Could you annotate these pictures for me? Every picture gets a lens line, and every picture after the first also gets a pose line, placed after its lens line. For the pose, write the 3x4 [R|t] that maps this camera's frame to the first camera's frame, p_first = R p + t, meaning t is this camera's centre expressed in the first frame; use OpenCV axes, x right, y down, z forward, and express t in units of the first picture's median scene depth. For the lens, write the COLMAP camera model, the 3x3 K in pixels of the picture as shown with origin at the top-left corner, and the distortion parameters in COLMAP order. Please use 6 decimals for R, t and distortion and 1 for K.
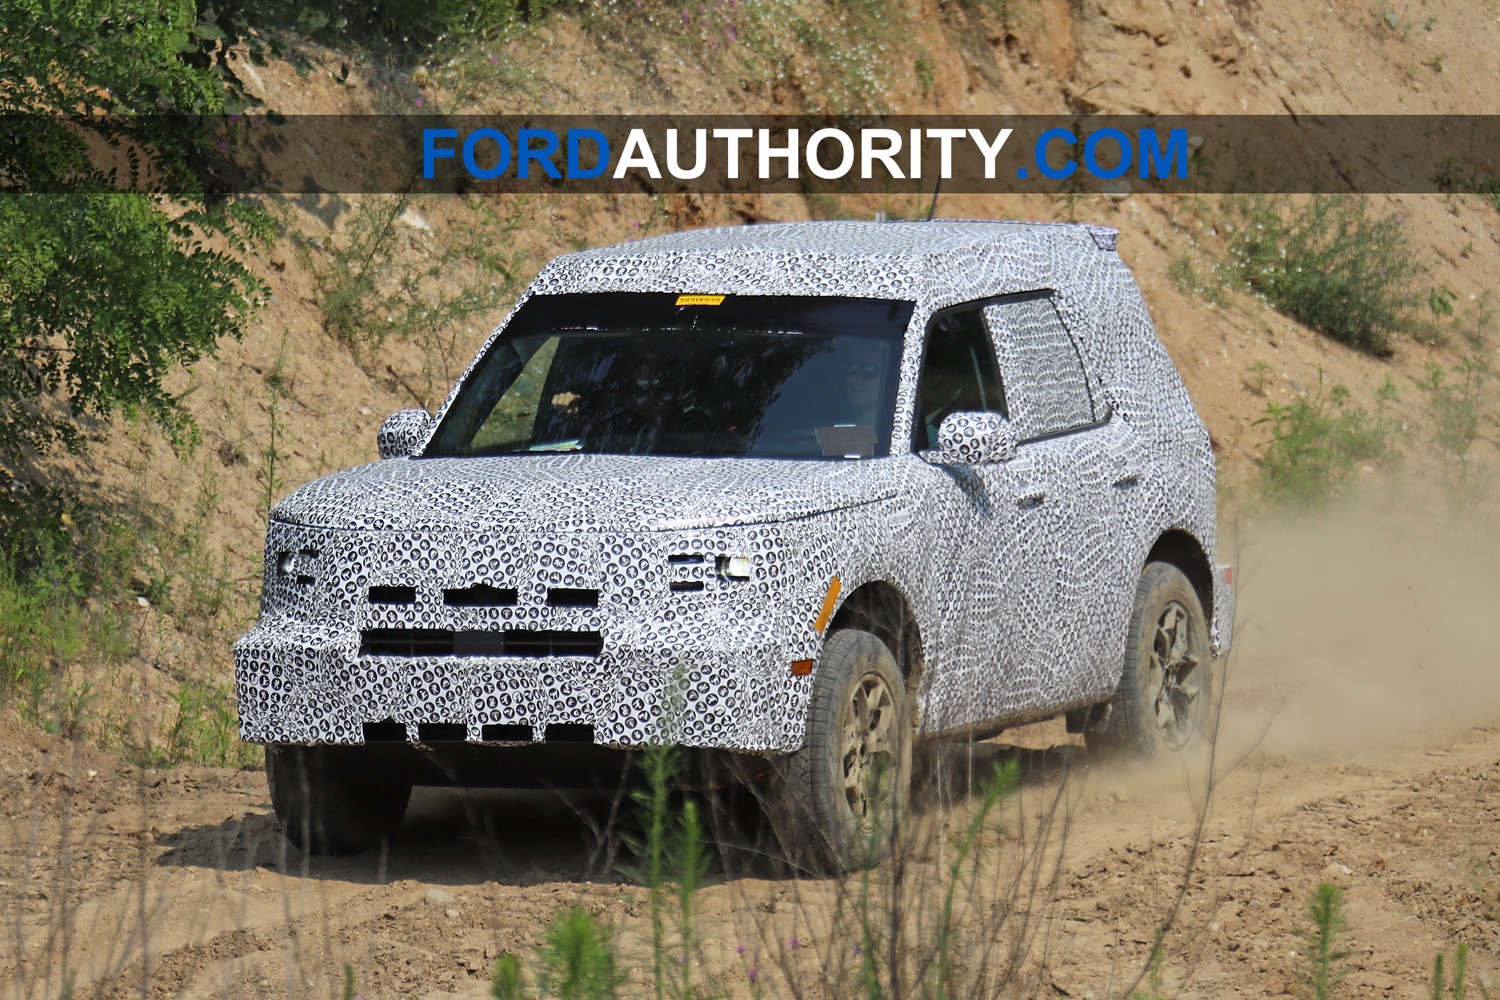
lens RADIAL K [[10183.6, 0, 703.2], [0, 10183.6, 499.7], [0, 0, 1]] dist [2.165512, 0.000000]
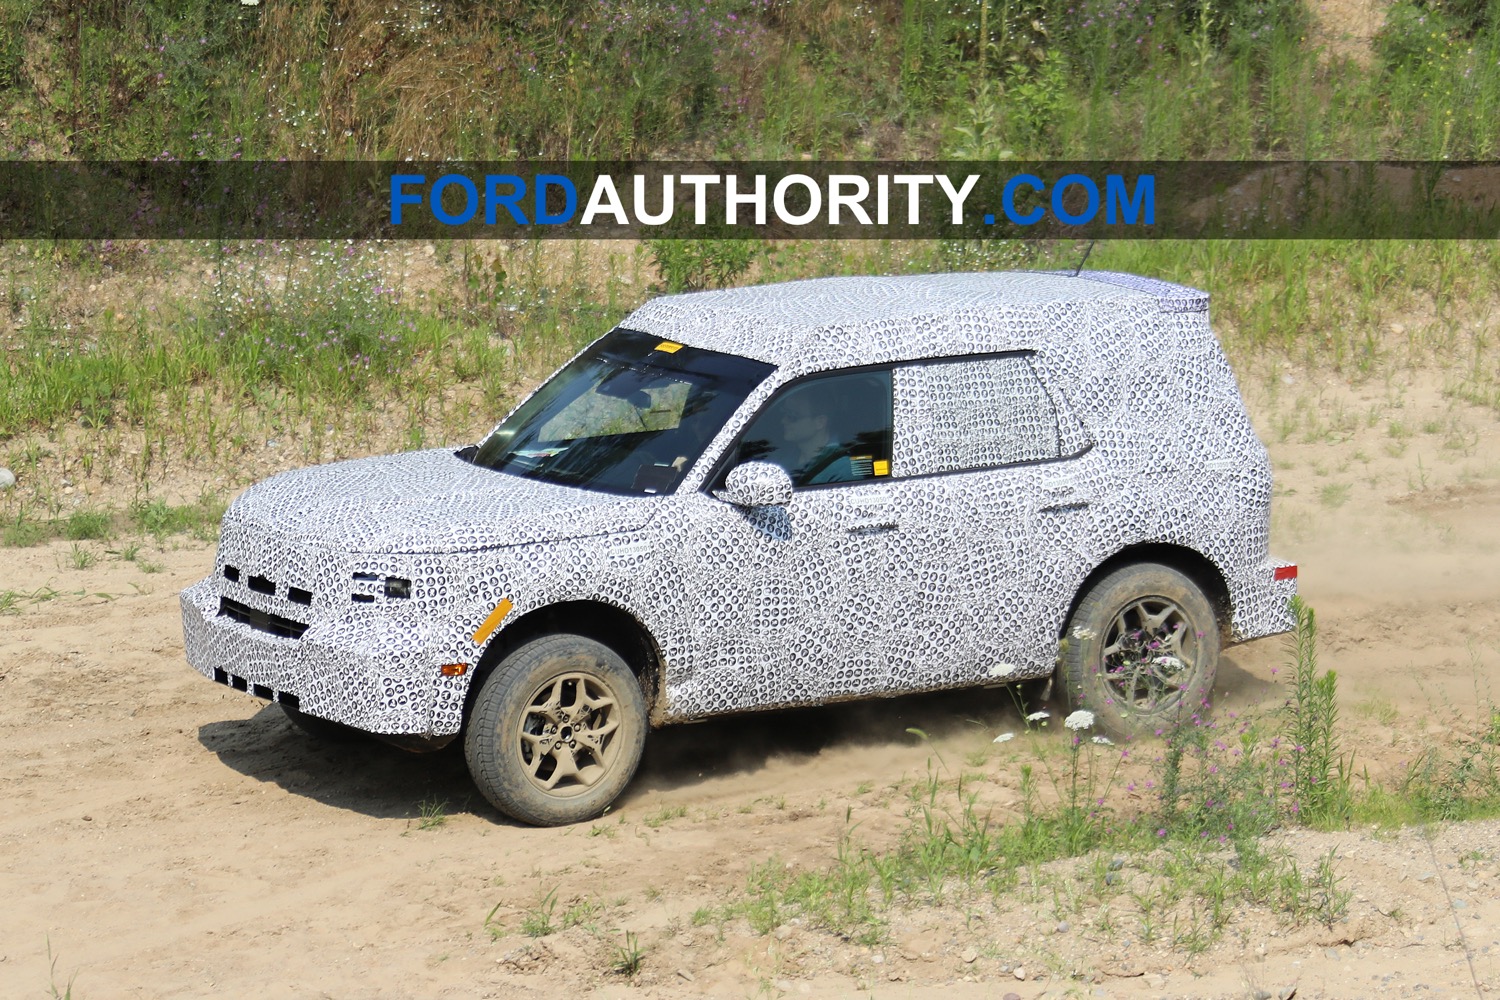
lens RADIAL K [[4965.7, 0, 785.6], [0, 4965.7, 373.5], [0, 0, 1]] dist [0.548885, 0.000000]
pose [[0.807869, 0.094834, -0.581682, 0.400244], [-0.049416, 0.994393, 0.093489, -0.080172], [0.587287, -0.046783, 0.808026, 0.523769]]
